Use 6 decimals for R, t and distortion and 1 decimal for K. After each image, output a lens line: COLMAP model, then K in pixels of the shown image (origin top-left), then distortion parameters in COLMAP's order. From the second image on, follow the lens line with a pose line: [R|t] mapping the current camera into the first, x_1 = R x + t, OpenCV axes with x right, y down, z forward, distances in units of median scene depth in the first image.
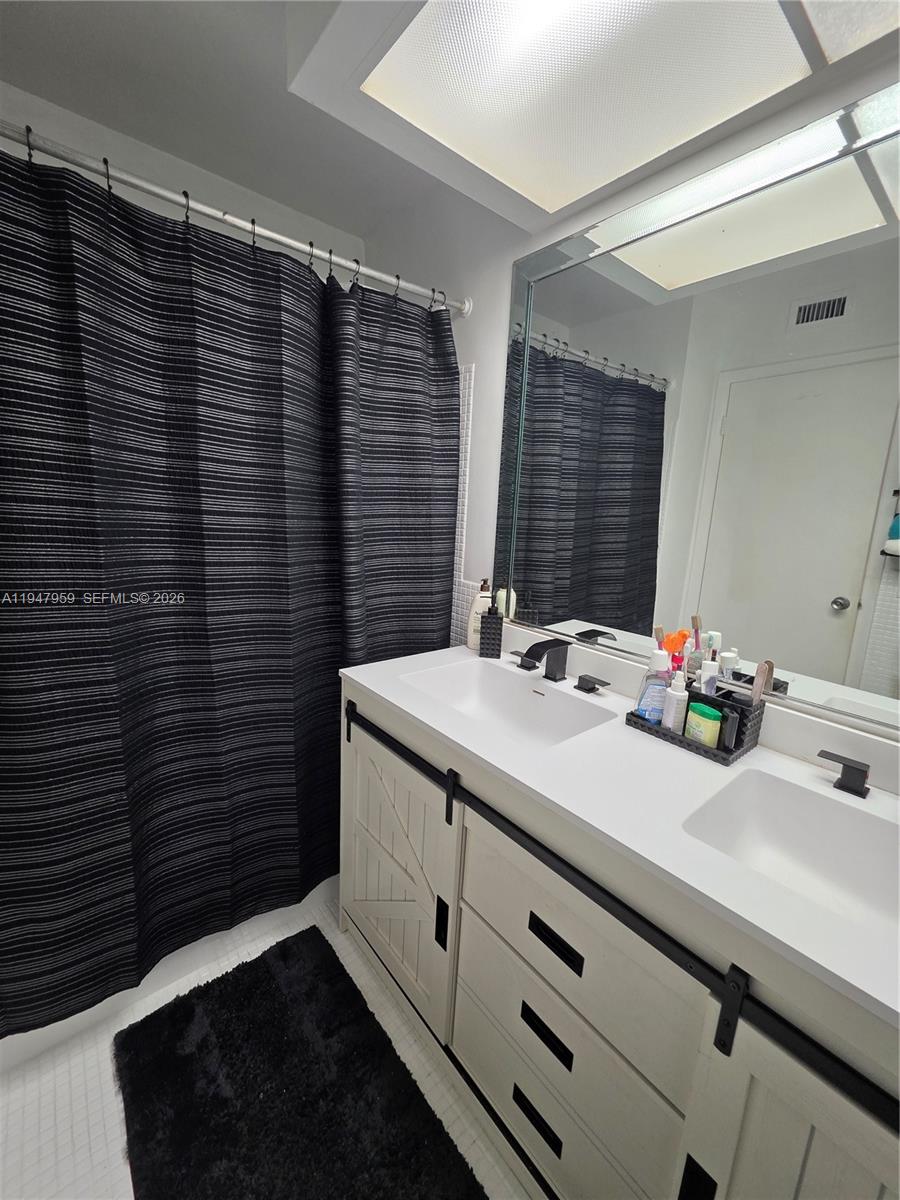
lens RADIAL K [[477.7, 0, 447.7], [0, 477.7, 598.5], [0, 0, 1]] dist [0.000075, -0.000668]
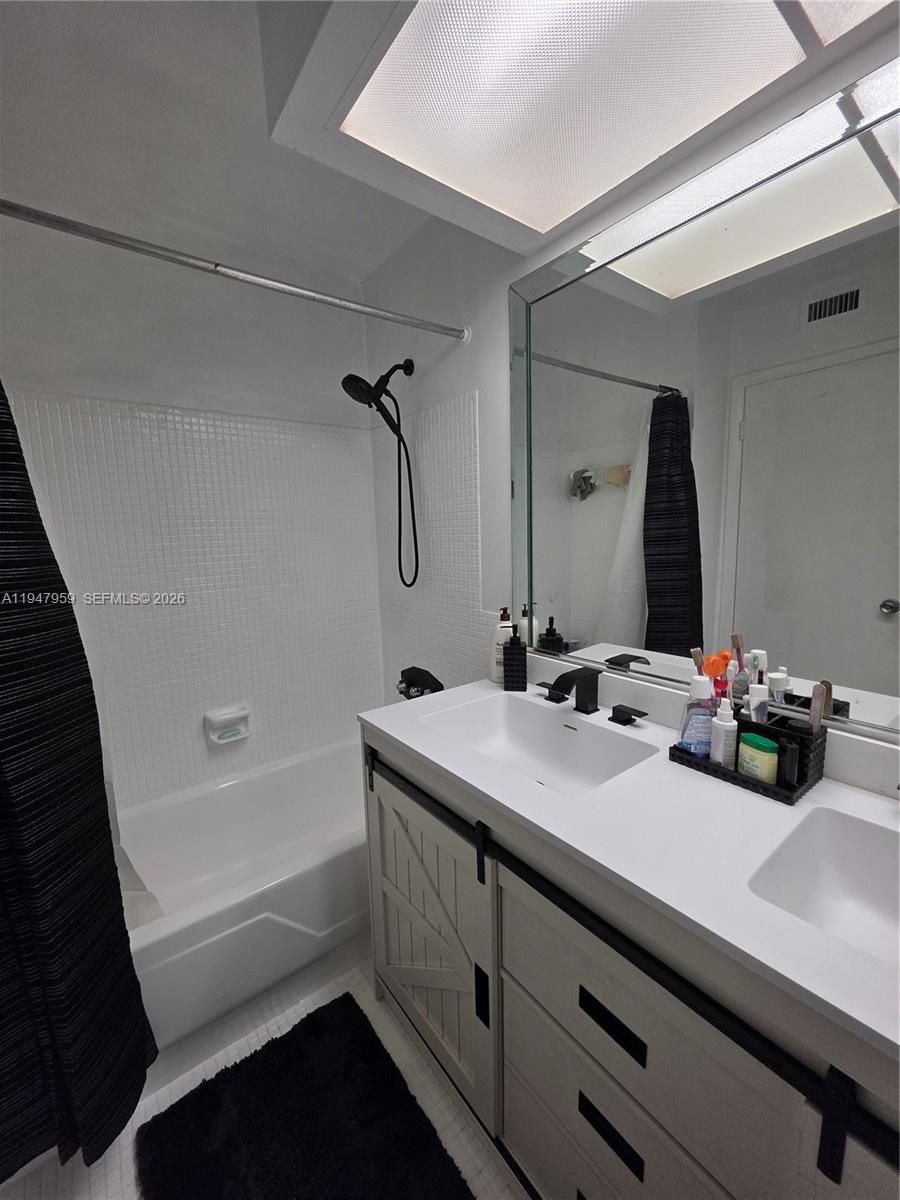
lens RADIAL K [[477.7, 0, 449.9], [0, 477.7, 596.5], [0, 0, 1]] dist [0.000075, -0.000668]
pose [[0.996647, -0.068750, -0.044367, 0.019257], [0.066045, 0.996023, -0.059802, -0.019123], [0.048302, 0.056671, 0.997224, 0.059646]]
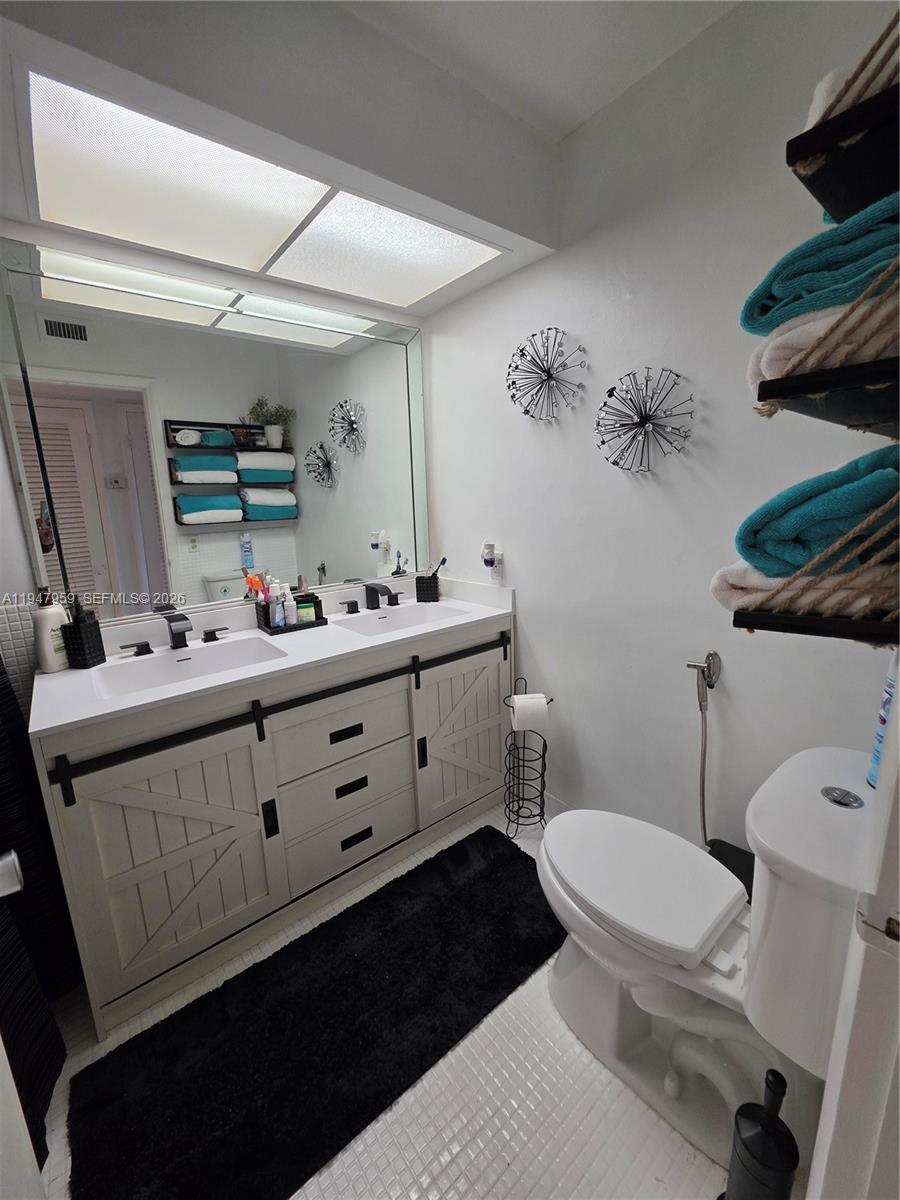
lens RADIAL K [[477.7, 0, 446.8], [0, 477.7, 596.1], [0, 0, 1]] dist [0.000075, -0.000668]
pose [[0.020749, -0.255541, 0.966576, -1.108930], [0.233181, 0.941358, 0.243868, -0.108246], [-0.972212, 0.220327, 0.079119, 0.287273]]
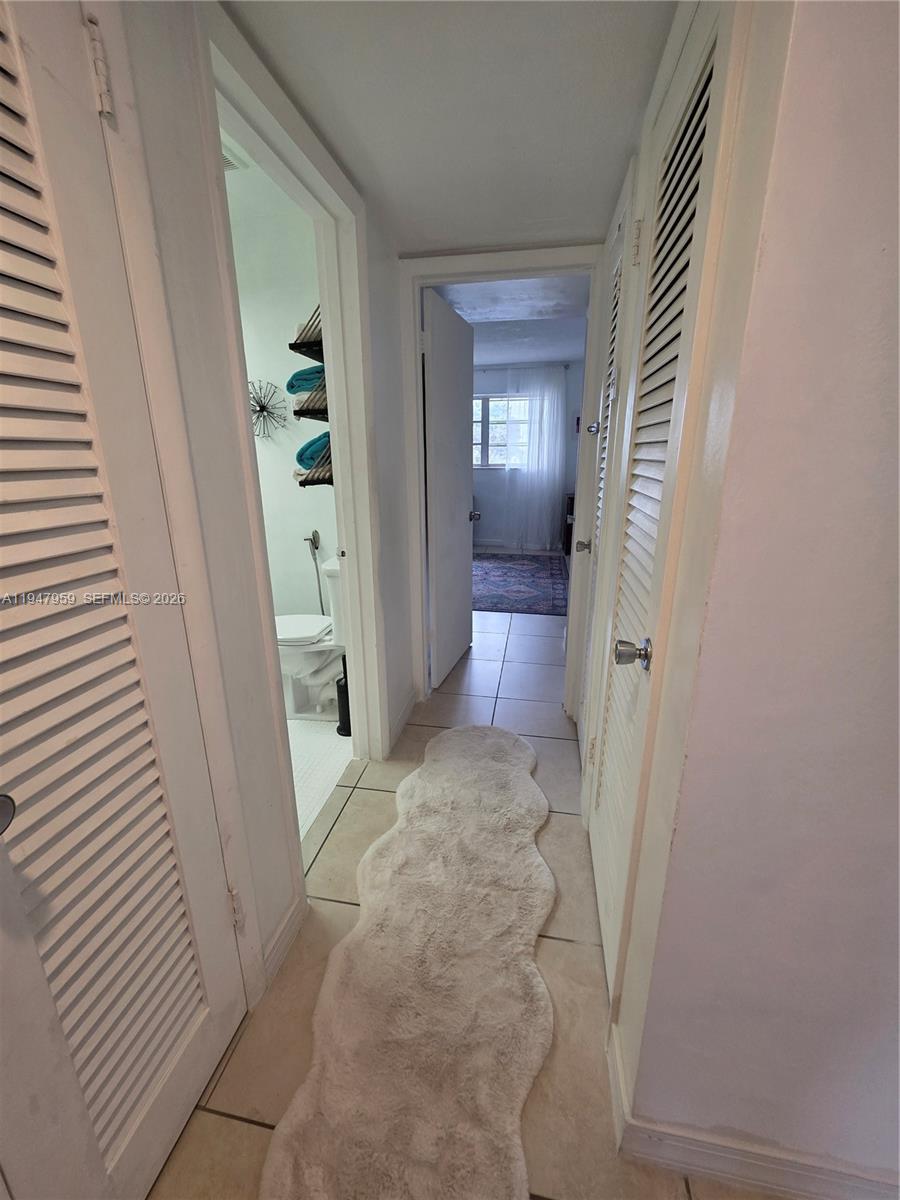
lens RADIAL K [[477.7, 0, 448.9], [0, 477.7, 596.7], [0, 0, 1]] dist [0.000075, -0.000668]
pose [[-0.640534, -0.260094, 0.722542, -2.281758], [0.127576, 0.891780, 0.434112, -0.192836], [-0.757259, 0.370243, -0.538033, 0.687876]]
